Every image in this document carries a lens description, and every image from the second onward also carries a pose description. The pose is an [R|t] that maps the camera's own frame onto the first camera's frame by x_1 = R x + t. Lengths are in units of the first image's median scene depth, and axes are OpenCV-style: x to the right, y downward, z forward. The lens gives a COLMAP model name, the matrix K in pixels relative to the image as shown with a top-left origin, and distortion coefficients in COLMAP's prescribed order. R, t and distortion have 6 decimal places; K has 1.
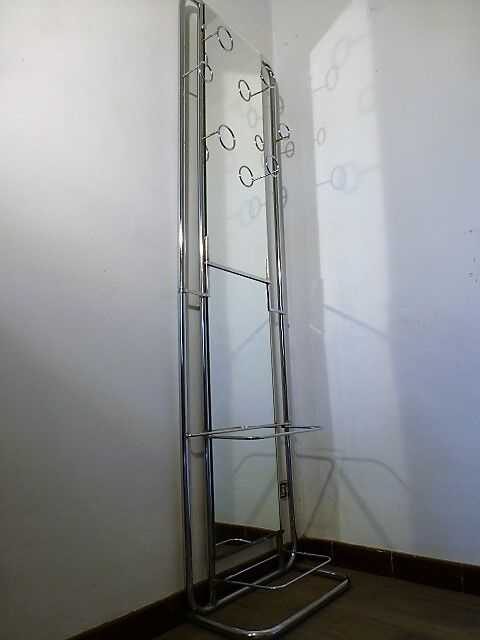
lens RADIAL K [[453.6, 0, 241.5], [0, 453.6, 321.4], [0, 0, 1]] dist [-0.001746, -0.003671]
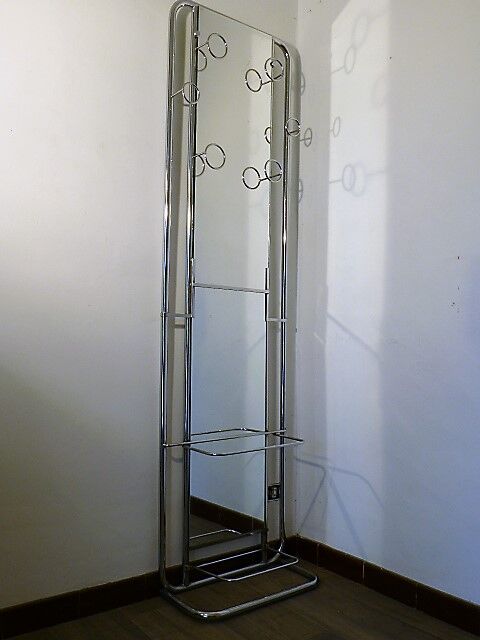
lens RADIAL K [[563.5, 0, 244.5], [0, 563.5, 318.1], [0, 0, 1]] dist [0.001693, -0.000956]
pose [[0.973562, 0.037525, -0.225320, 0.300054], [-0.004962, 0.989656, 0.143378, -0.212246], [0.228370, -0.138469, 0.963677, -0.219486]]
